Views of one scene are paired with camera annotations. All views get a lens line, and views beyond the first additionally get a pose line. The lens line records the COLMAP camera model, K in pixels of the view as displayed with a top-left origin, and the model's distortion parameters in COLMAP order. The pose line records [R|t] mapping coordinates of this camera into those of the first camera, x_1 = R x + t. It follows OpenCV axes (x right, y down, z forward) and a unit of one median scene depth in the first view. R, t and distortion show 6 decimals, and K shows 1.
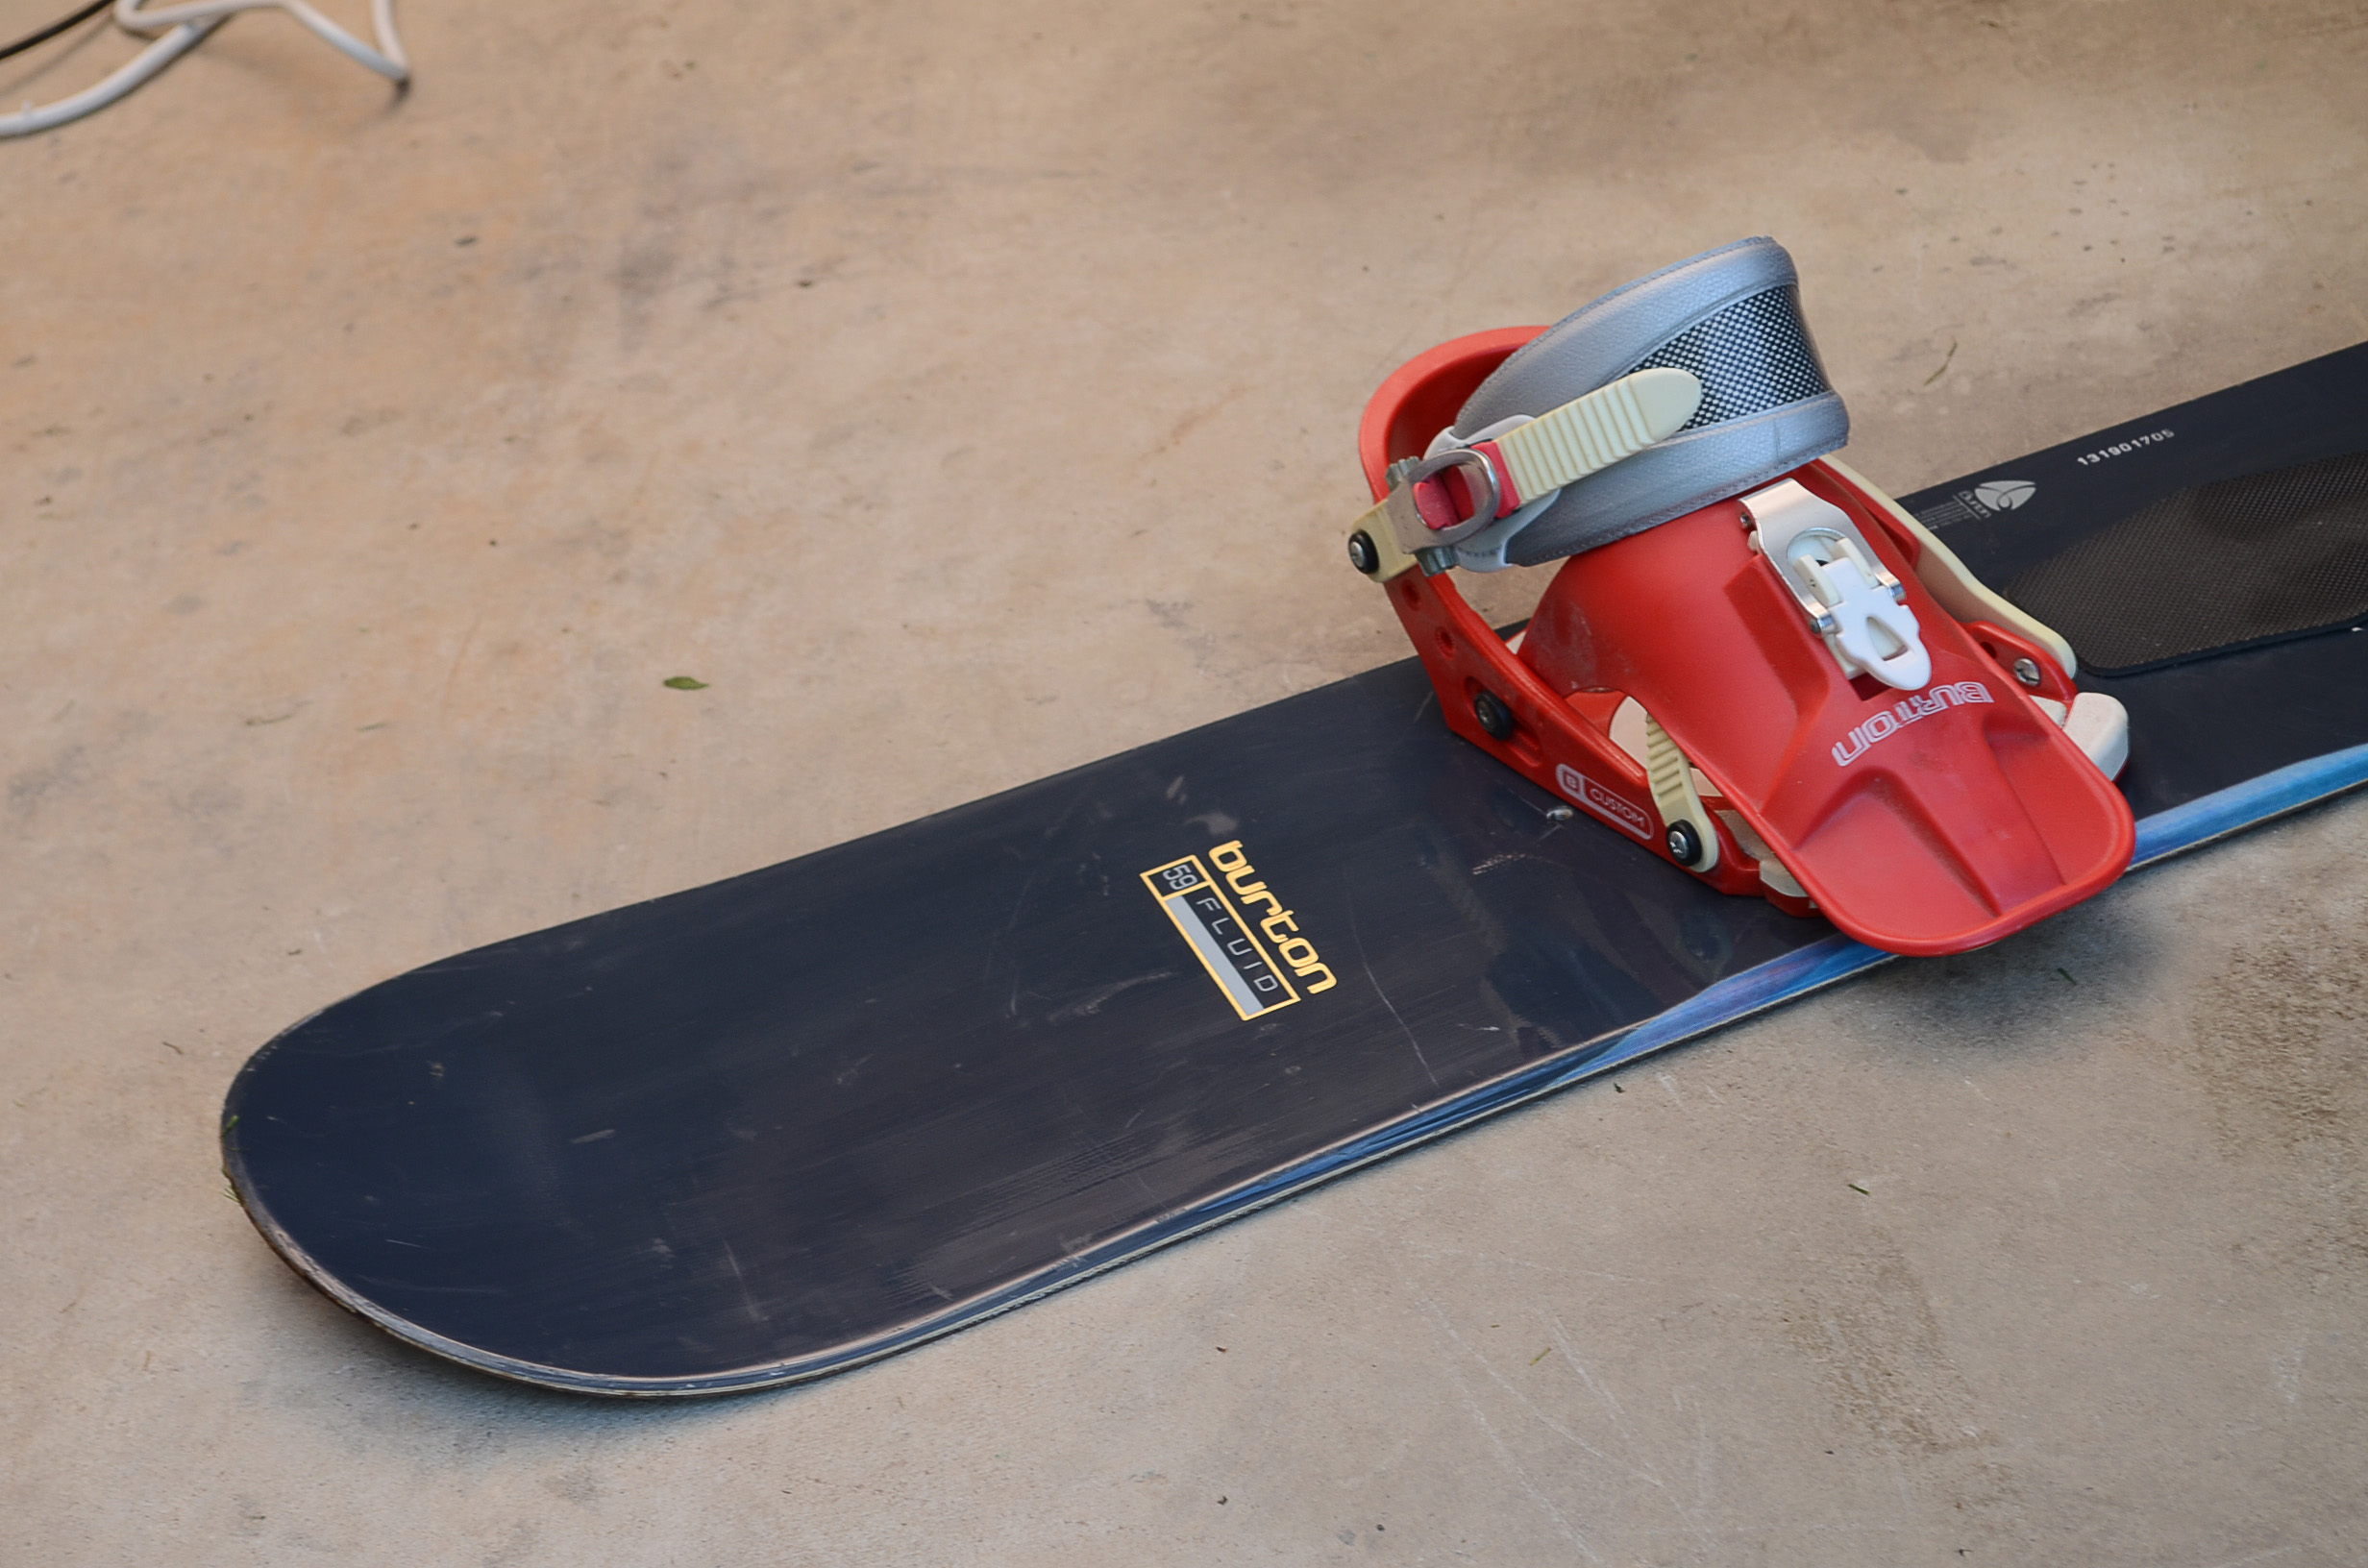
lens RADIAL K [[5353.1, 0, 1184.0], [0, 5353.1, 784.0], [0, 0, 1]] dist [0.035818, 0.121396]
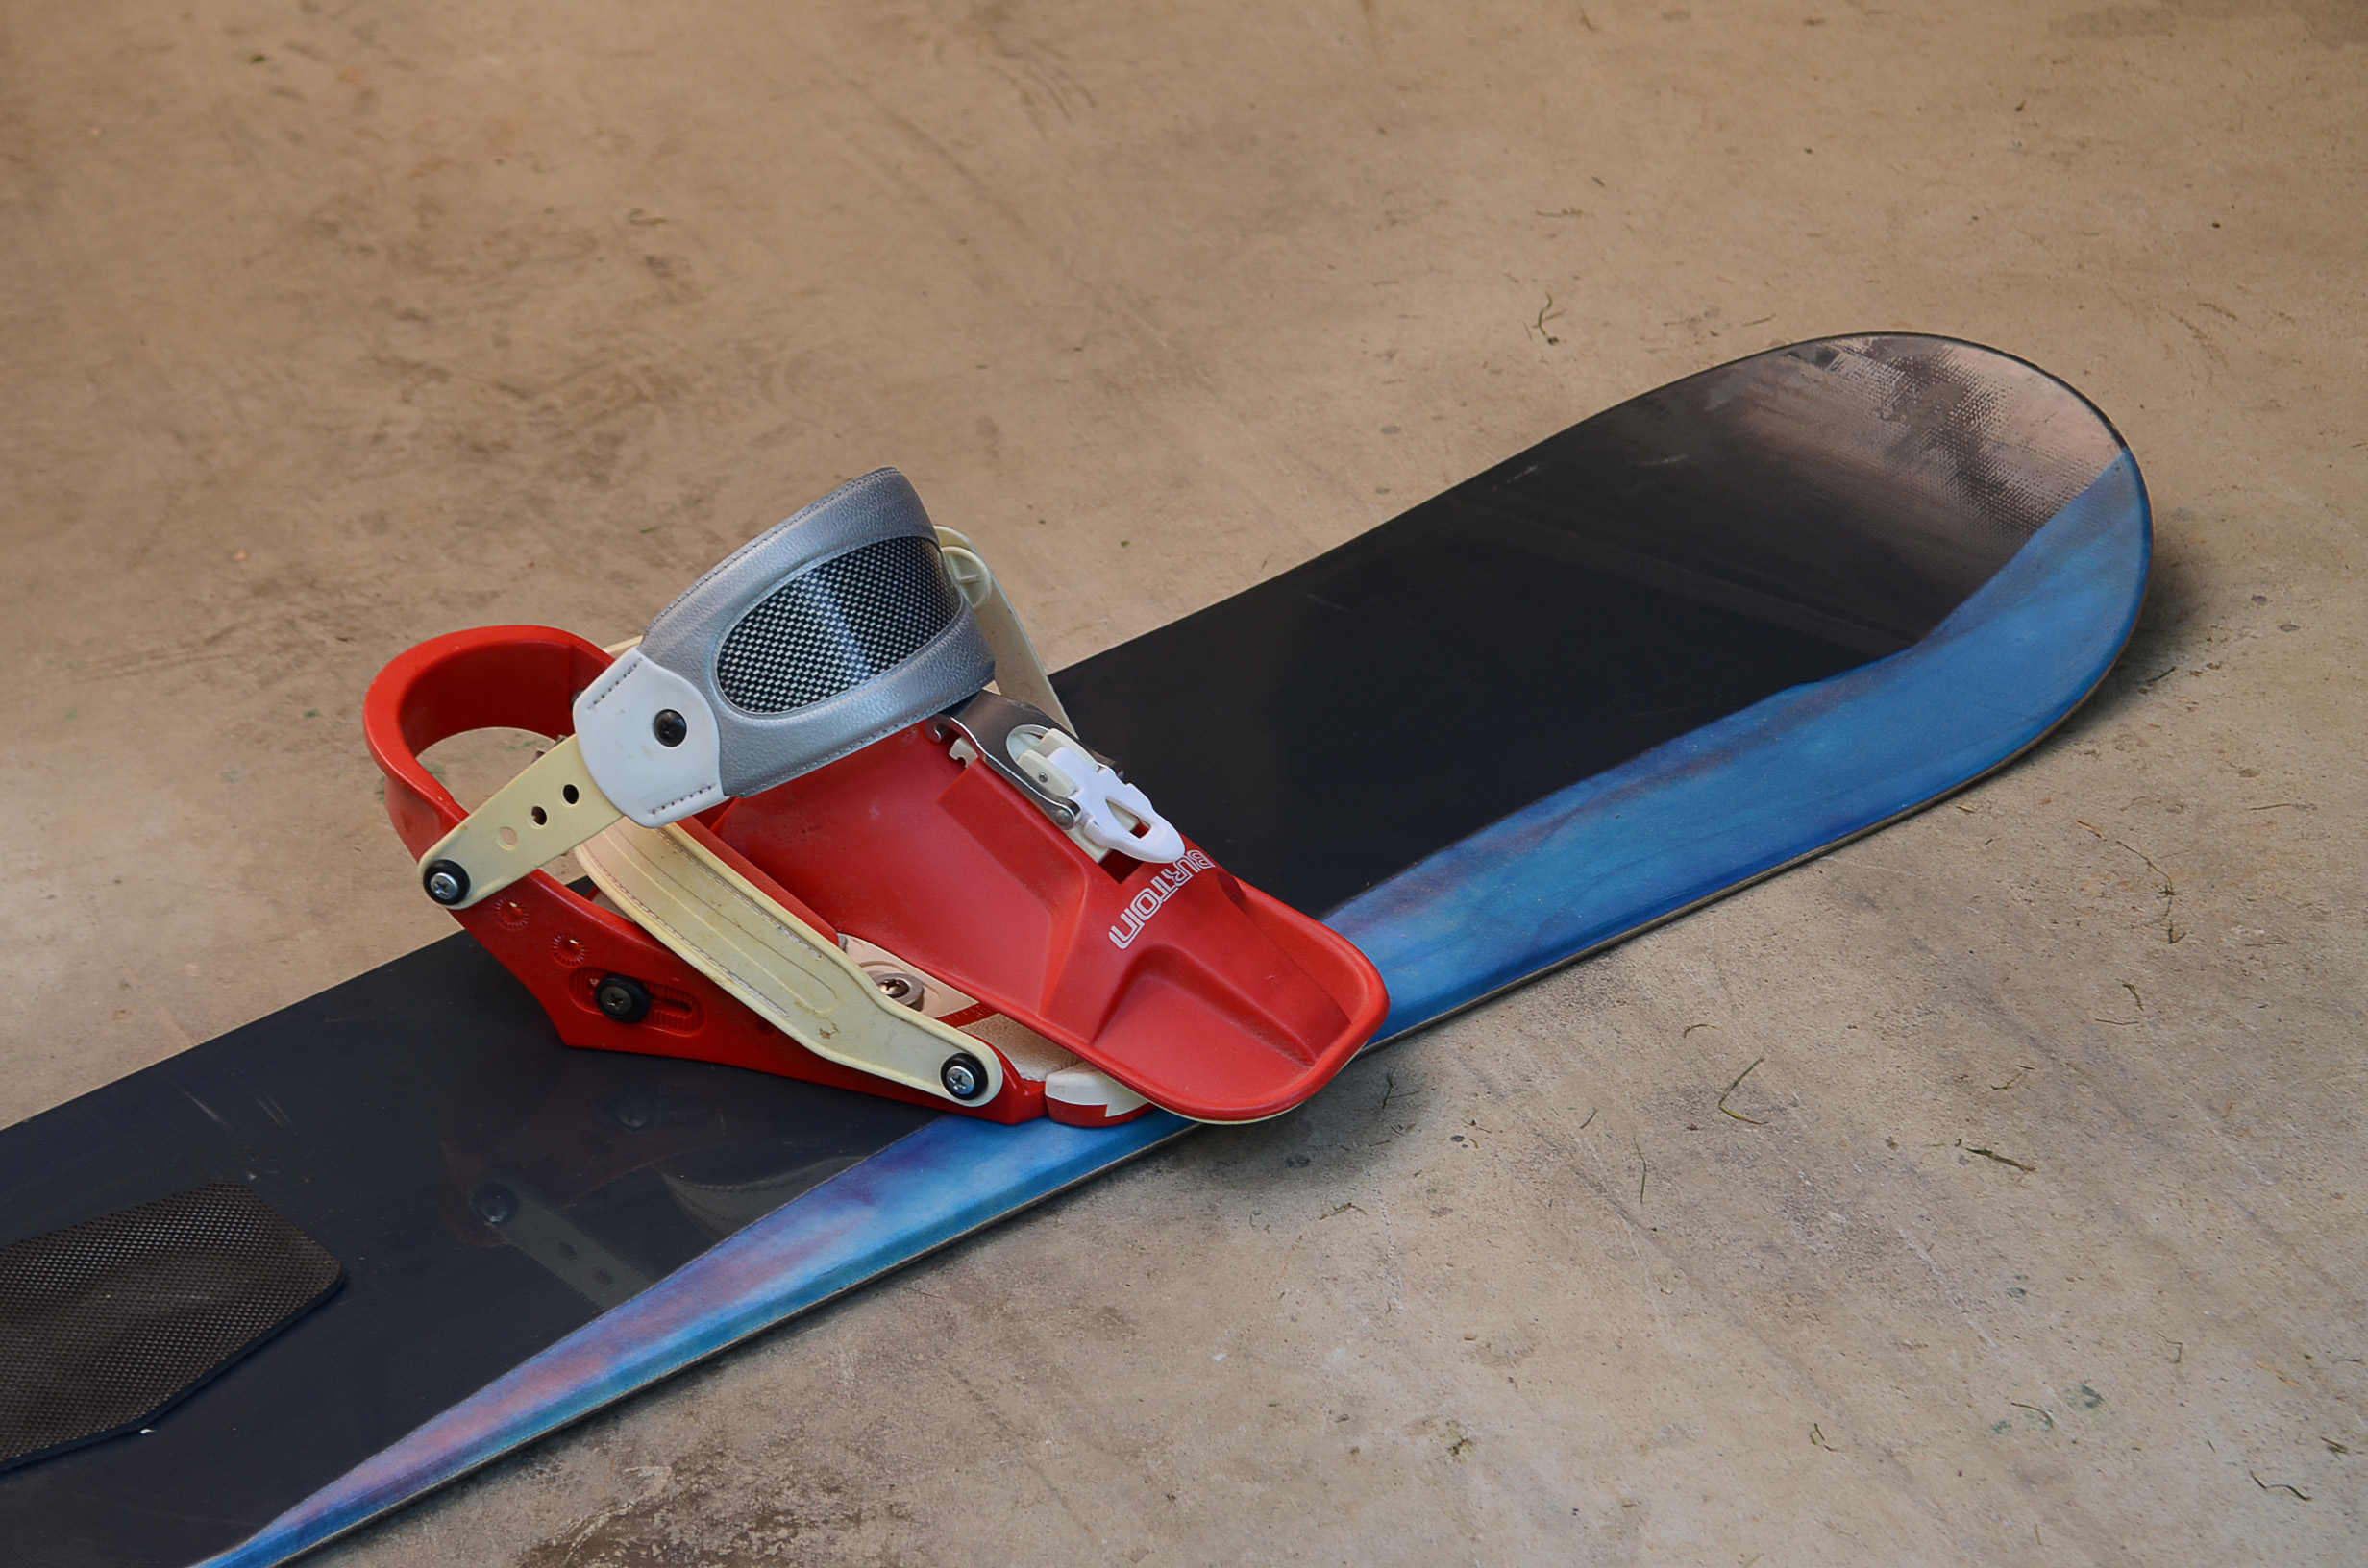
lens RADIAL K [[5353.1, 0, 1184.0], [0, 5353.1, 784.0], [0, 0, 1]] dist [0.035818, 0.121396]
pose [[0.940195, -0.060418, 0.335235, 0.092056], [0.083438, 0.995011, -0.054683, -0.071385], [-0.330259, 0.079384, 0.940546, 0.122025]]
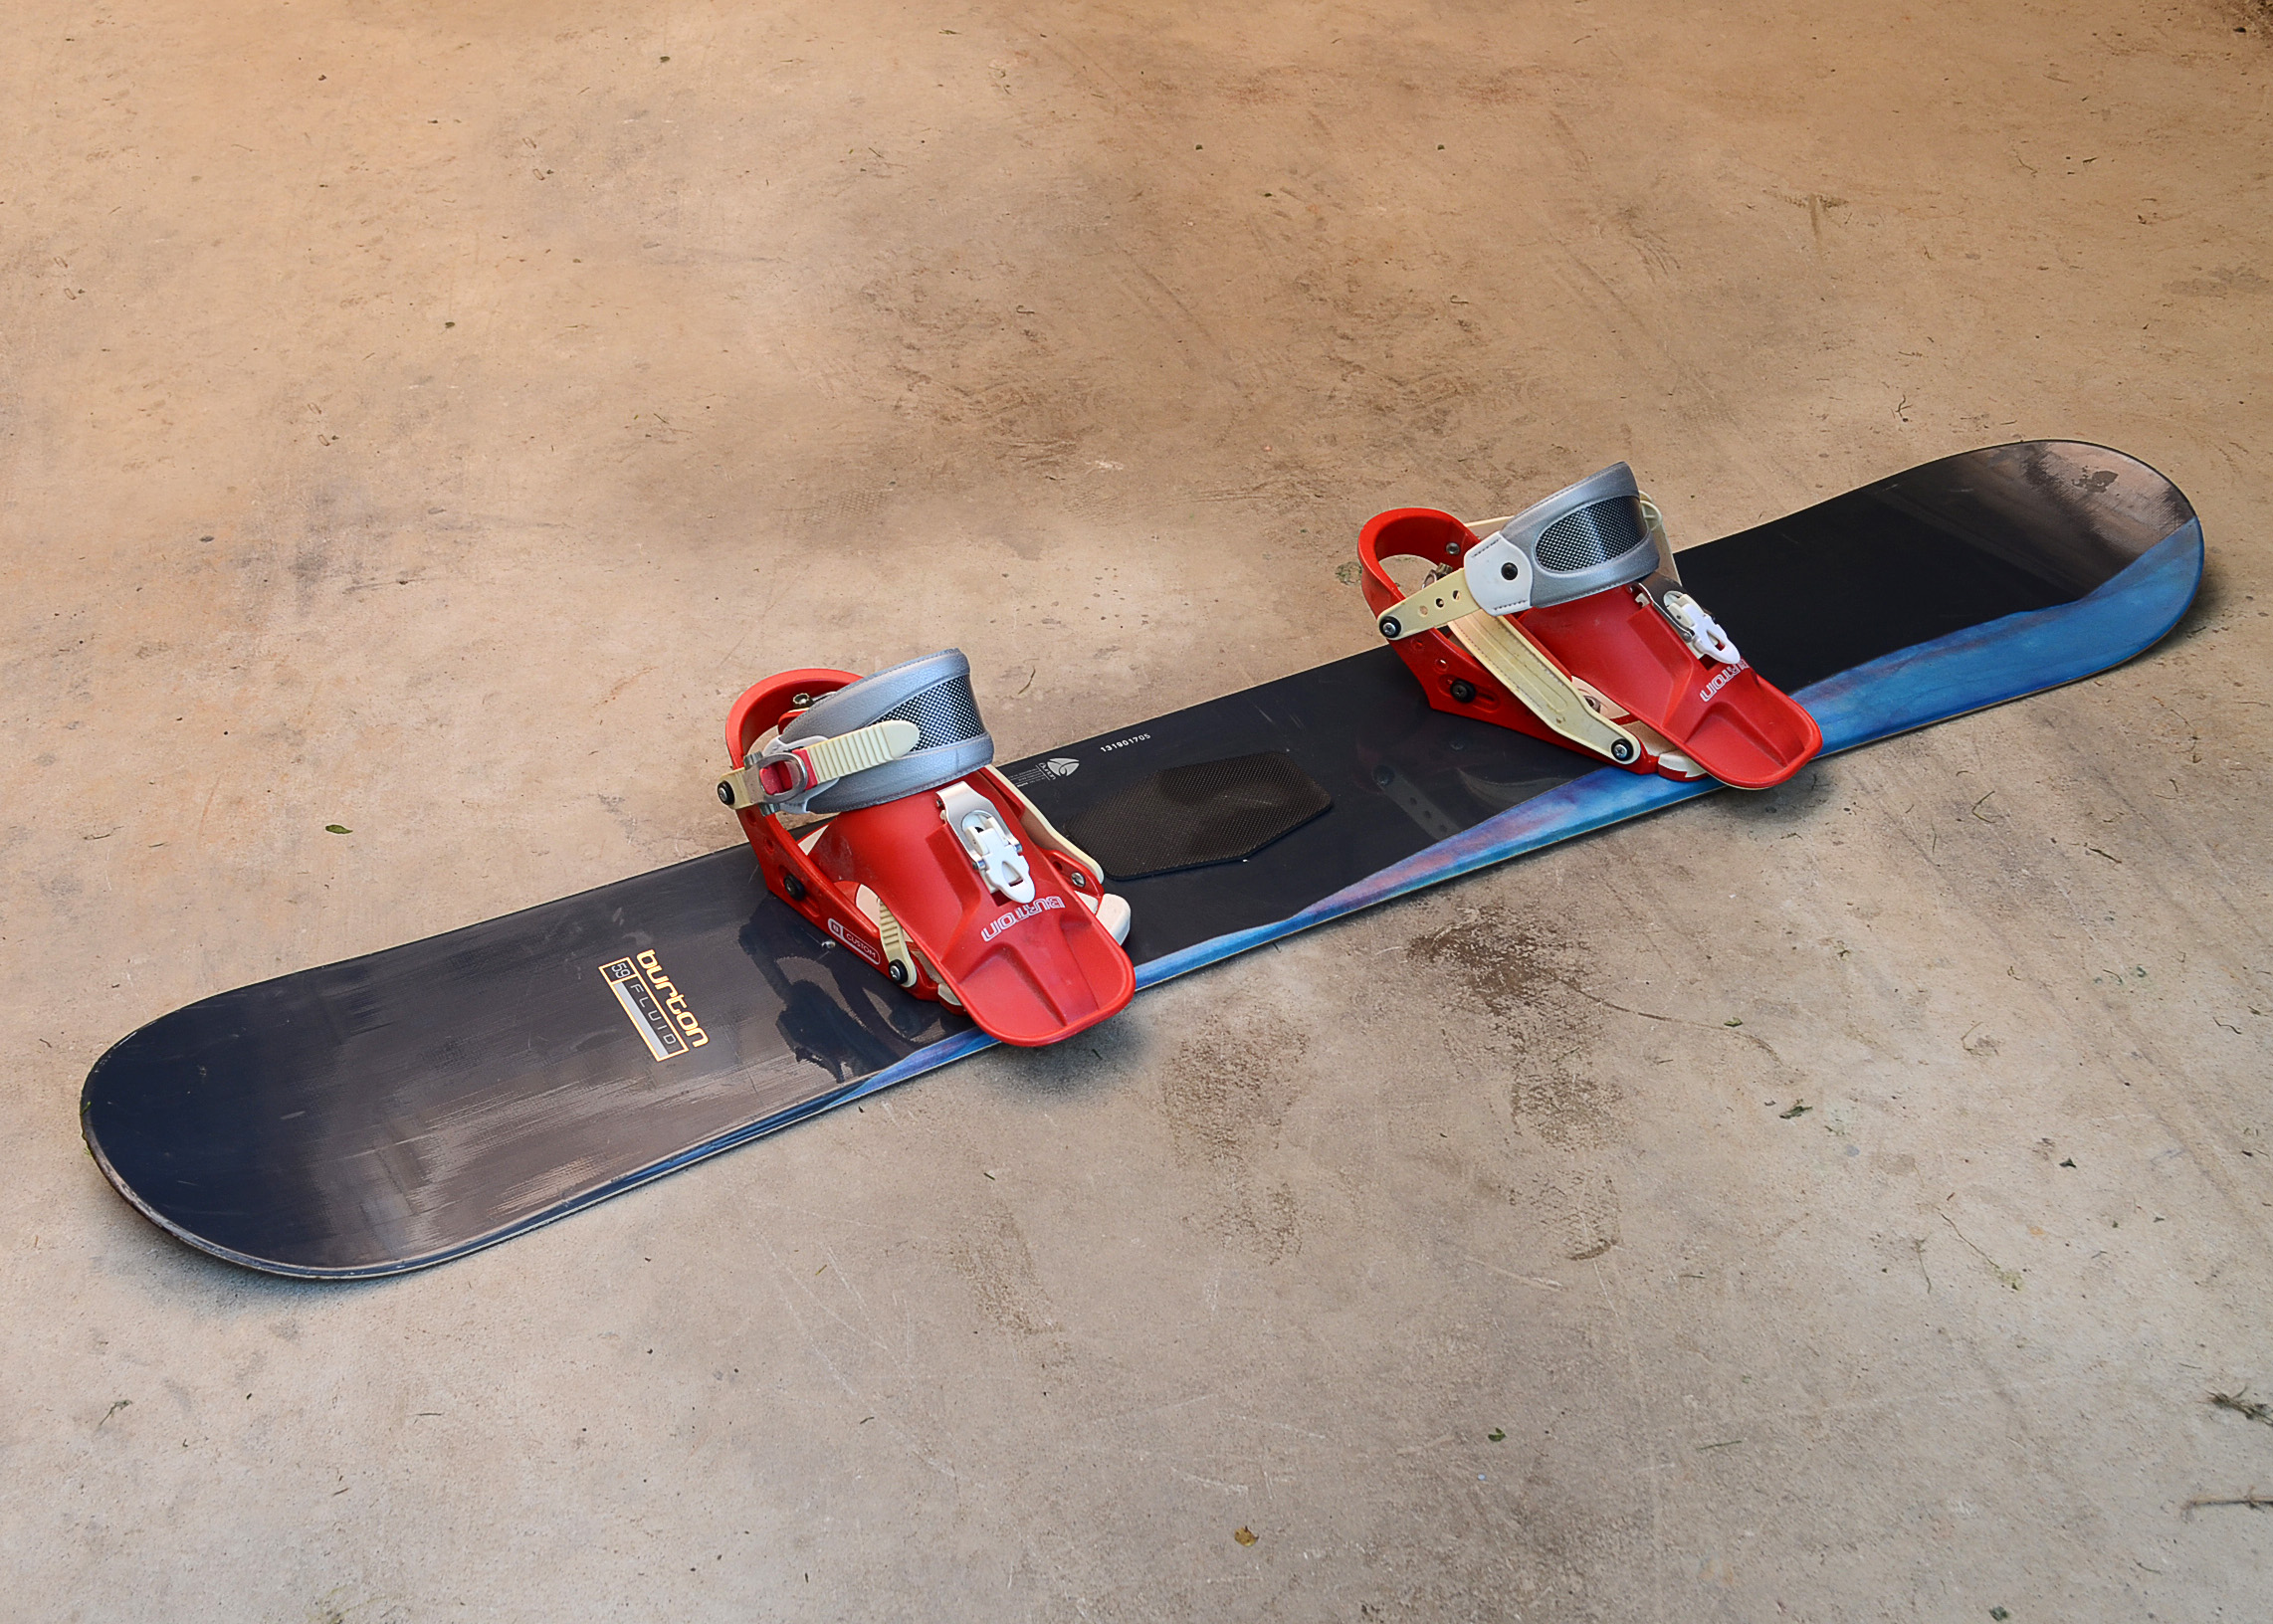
lens RADIAL K [[2840.3, 0, 1113.1], [0, 2840.3, 813.7], [0, 0, 1]] dist [-0.058957, 0.037244]
pose [[0.977240, 0.040090, 0.208315, -0.040658], [-0.050453, 0.997727, 0.044672, -0.088686], [-0.206050, -0.054165, 0.977041, 0.014971]]
